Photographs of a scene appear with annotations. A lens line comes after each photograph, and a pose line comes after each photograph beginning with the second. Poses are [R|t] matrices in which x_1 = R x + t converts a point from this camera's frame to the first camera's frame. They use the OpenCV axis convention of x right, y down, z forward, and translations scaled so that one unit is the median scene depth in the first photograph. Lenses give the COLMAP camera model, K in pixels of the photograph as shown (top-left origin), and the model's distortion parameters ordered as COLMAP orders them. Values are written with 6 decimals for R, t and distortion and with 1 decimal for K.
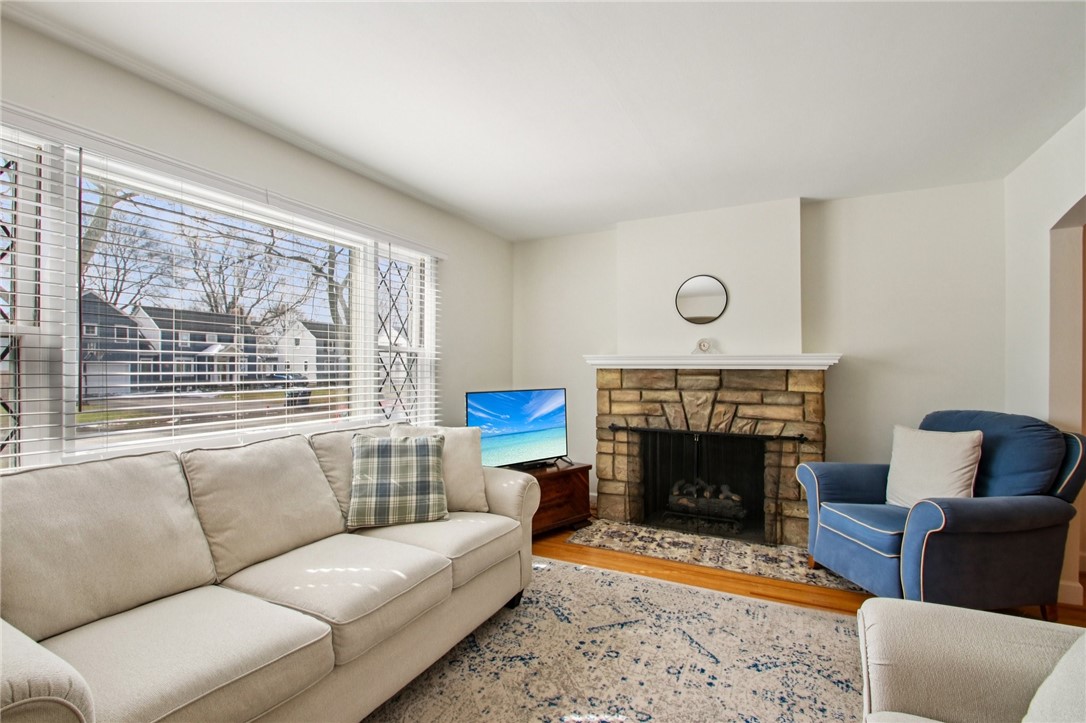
lens RADIAL K [[510.1, 0, 541.6], [0, 510.1, 354.8], [0, 0, 1]] dist [-0.017119, -0.002310]
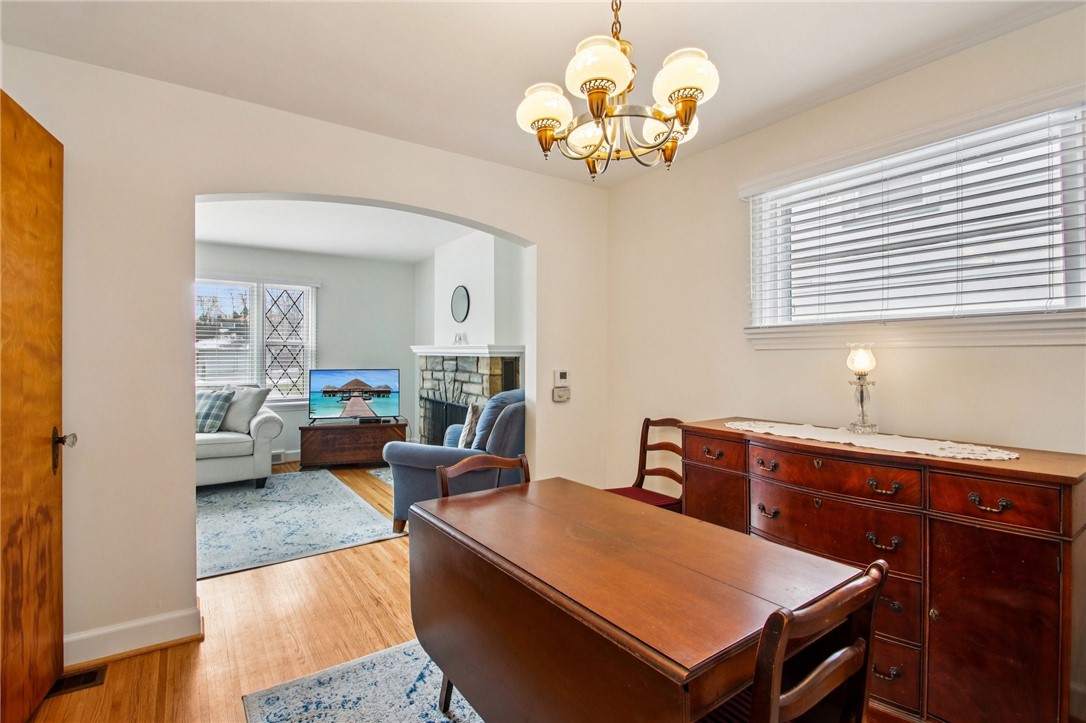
lens RADIAL K [[510.1, 0, 542.8], [0, 510.1, 356.4], [0, 0, 1]] dist [-0.017119, -0.002310]
pose [[0.884711, 0.001247, -0.466138, 1.722174], [0.011470, 0.999635, 0.024443, -0.000629], [0.465999, -0.026972, 0.884374, -0.109112]]
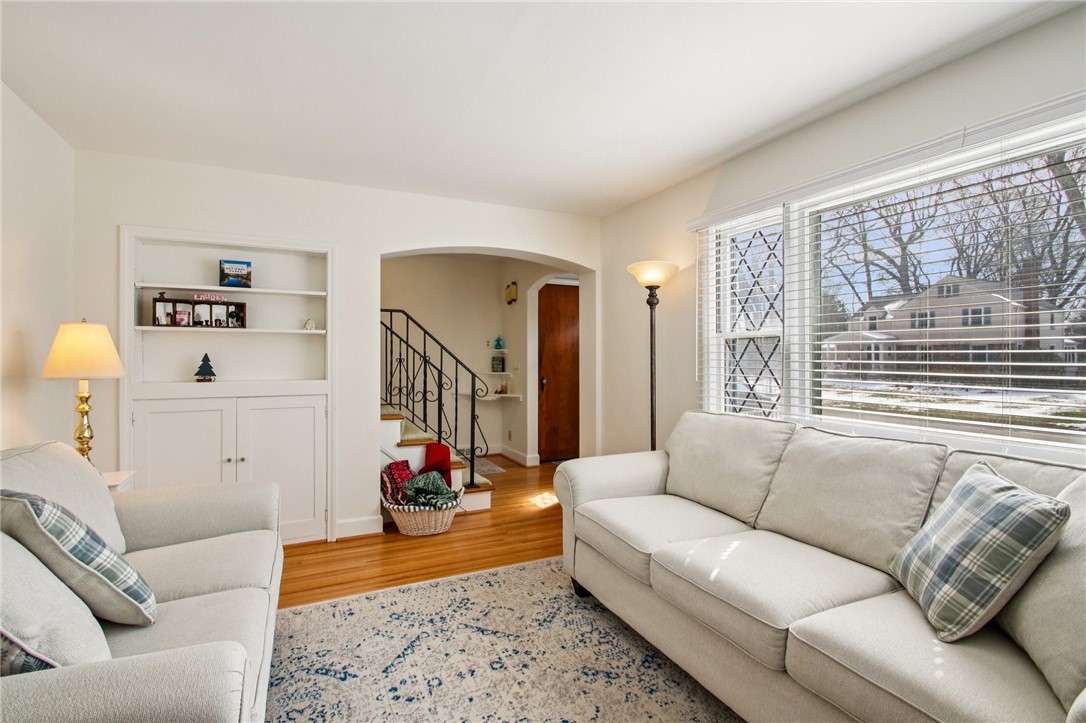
lens RADIAL K [[510.1, 0, 544.2], [0, 510.1, 367.1], [0, 0, 1]] dist [-0.017119, -0.002310]
pose [[-0.617507, 0.016778, -0.786386, 0.457716], [0.020778, 0.999772, 0.005014, 0.023517], [0.786291, -0.013243, -0.617715, 0.937511]]
